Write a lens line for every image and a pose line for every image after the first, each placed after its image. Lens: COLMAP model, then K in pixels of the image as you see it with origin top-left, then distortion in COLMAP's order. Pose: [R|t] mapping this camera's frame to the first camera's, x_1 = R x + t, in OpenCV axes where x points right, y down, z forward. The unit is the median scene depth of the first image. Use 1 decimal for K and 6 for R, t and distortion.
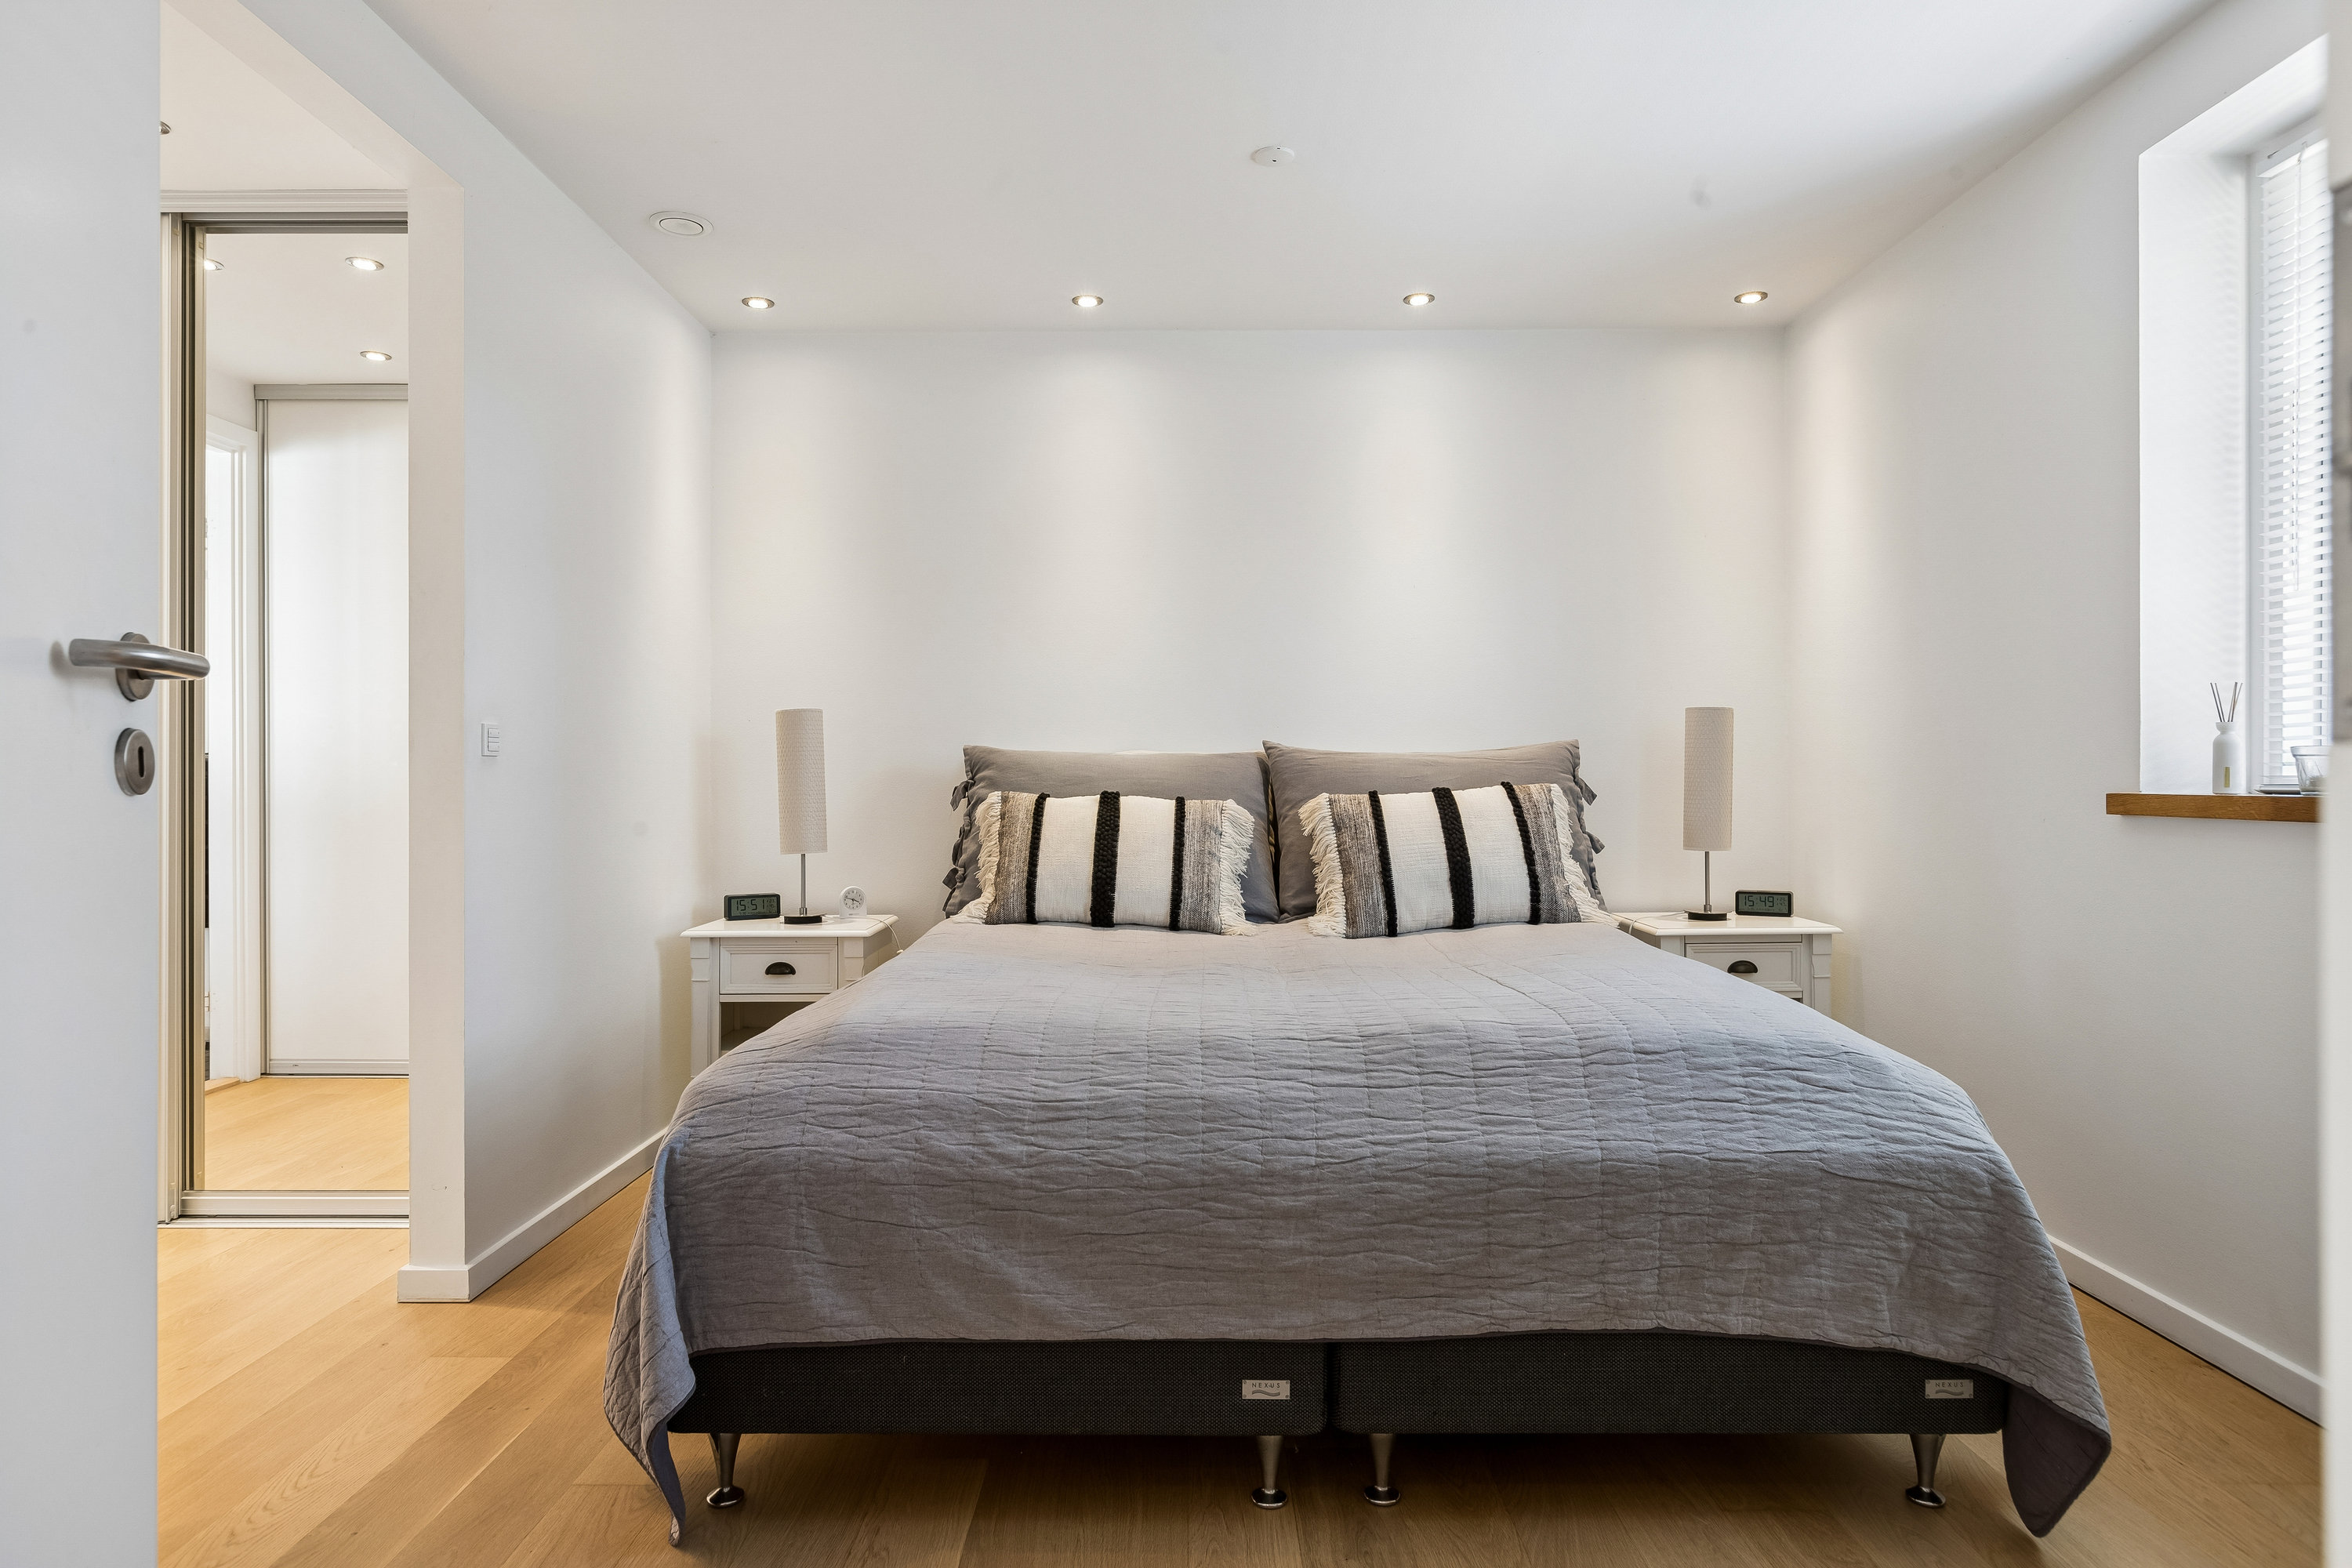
lens RADIAL K [[1364.1, 0, 1178.6], [0, 1364.1, 795.5], [0, 0, 1]] dist [-0.005853, -0.000328]
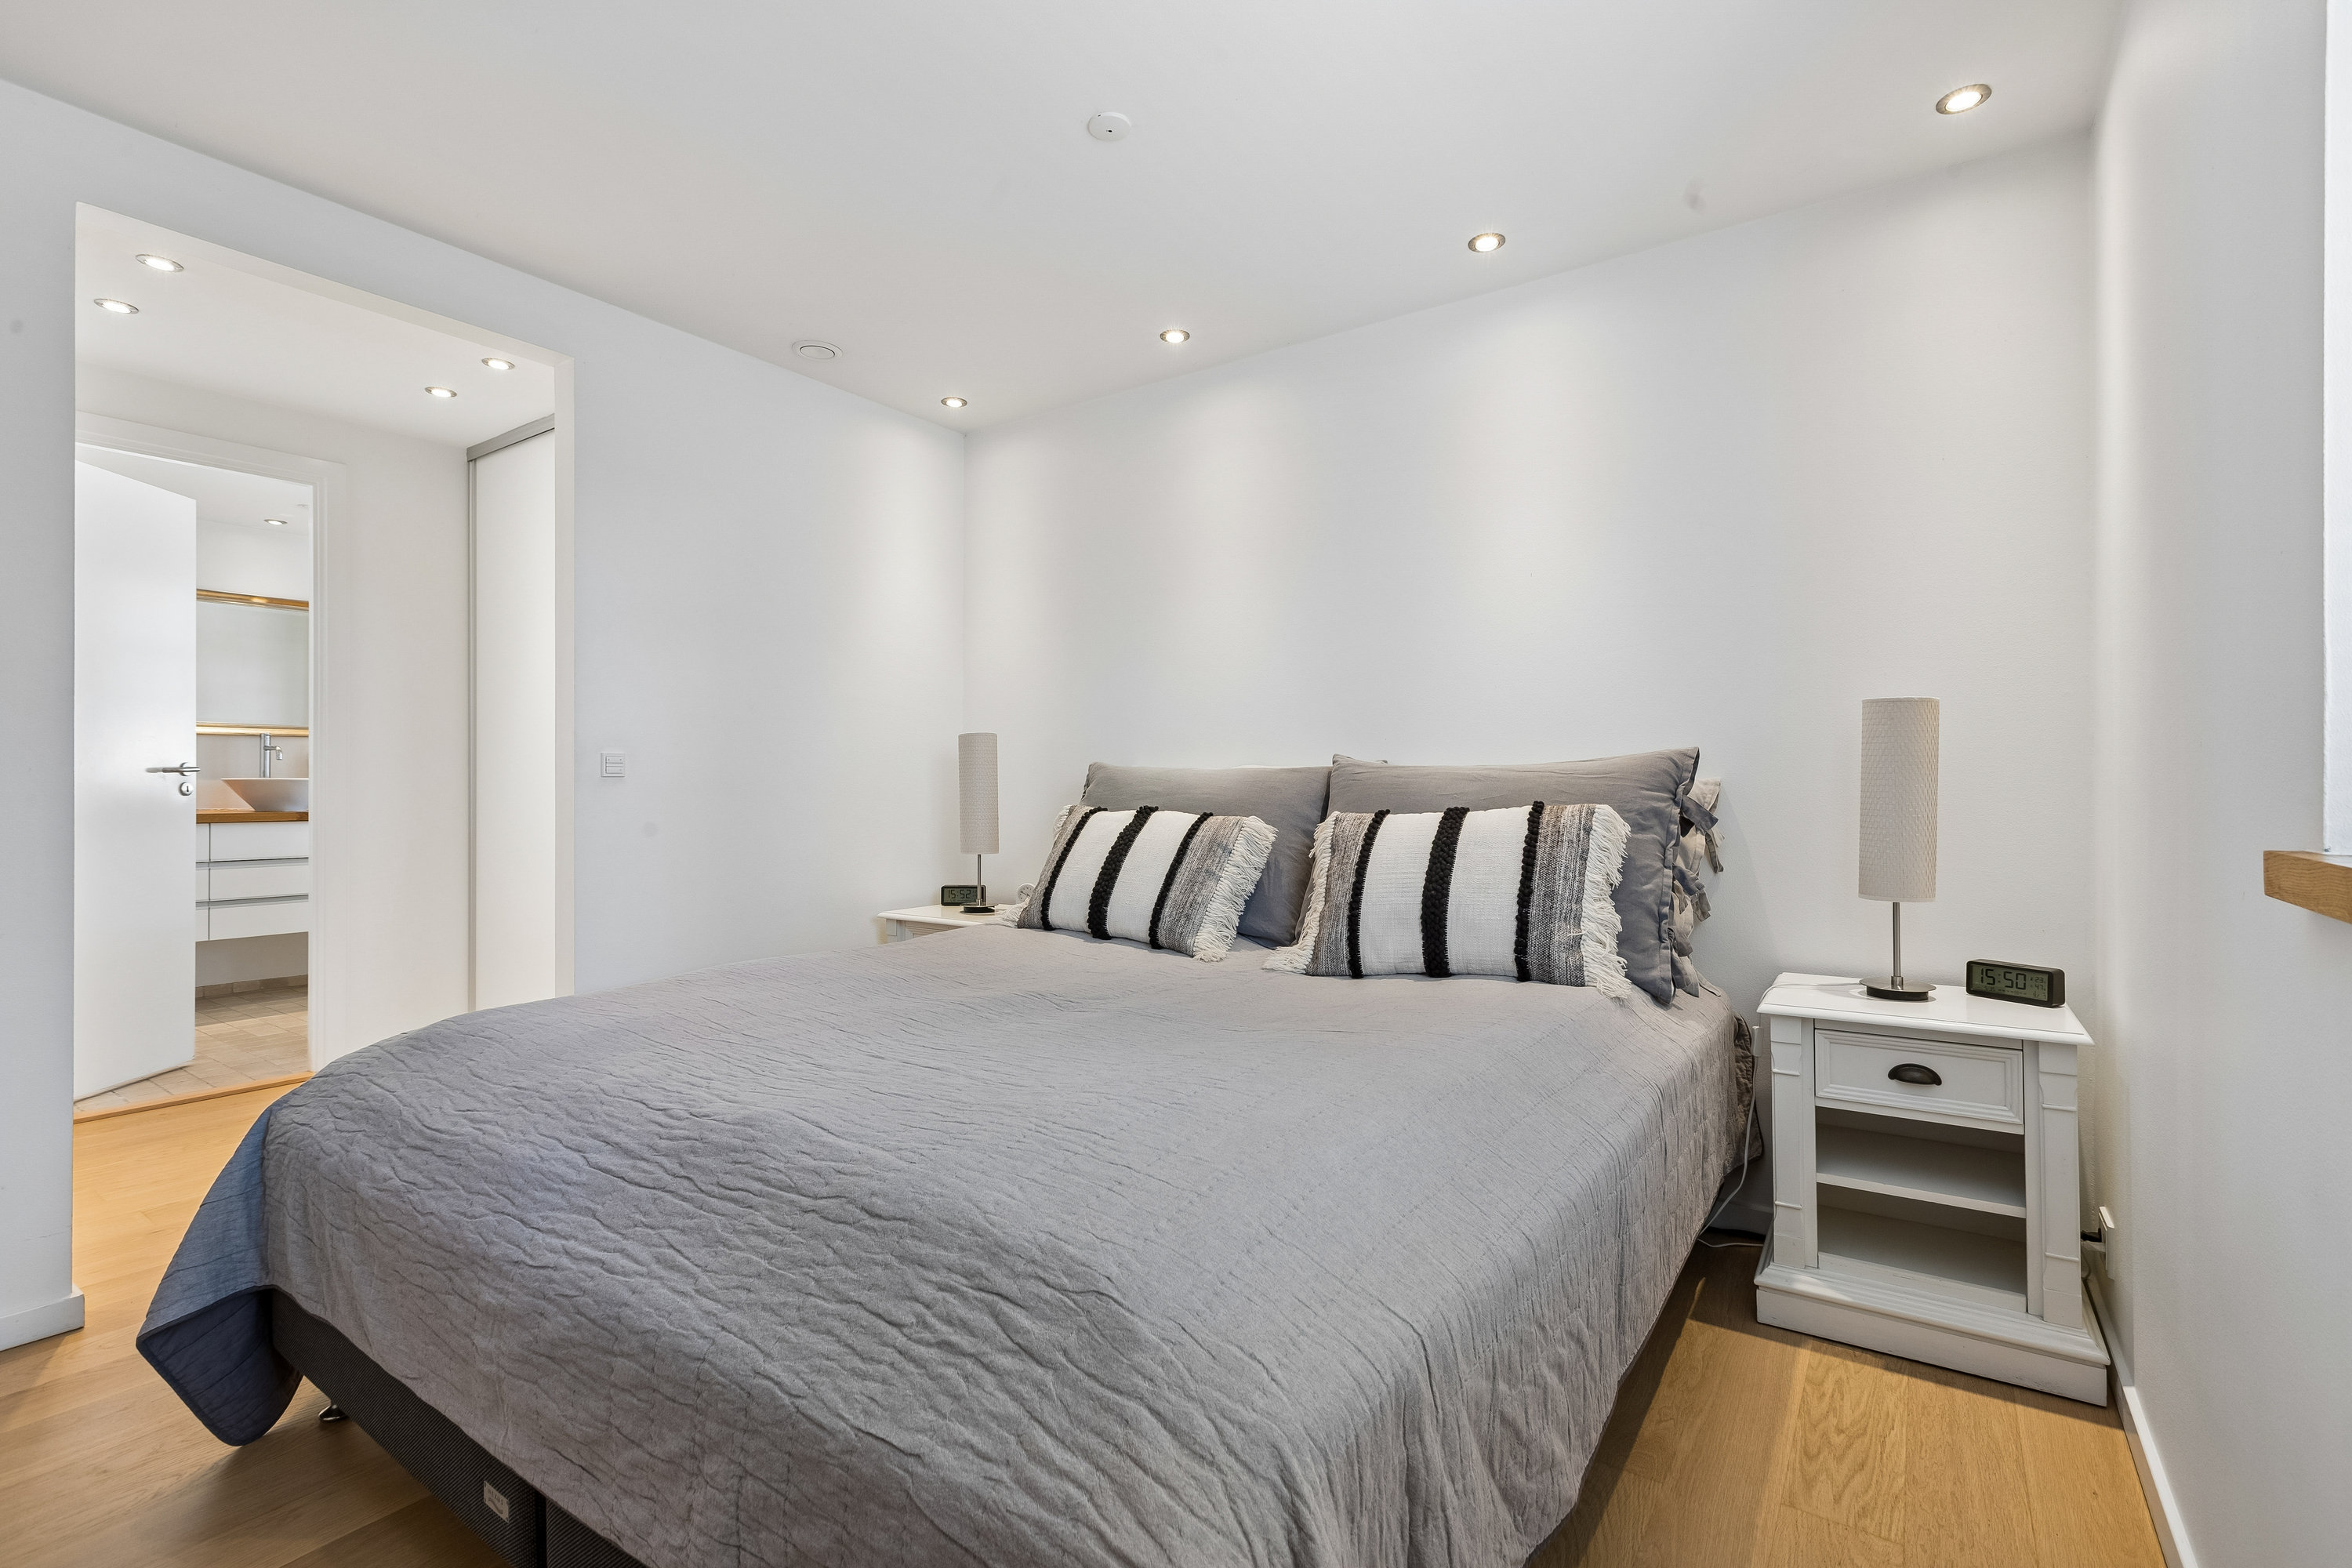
lens RADIAL K [[1064.7, 0, 1184.6], [0, 1064.7, 787.1], [0, 0, 1]] dist [0.004784, 0.000521]
pose [[0.822185, 0.003162, -0.569211, 0.451878], [-0.007521, 0.999958, -0.005309, -0.014373], [0.569170, 0.008646, 0.822174, 0.374760]]
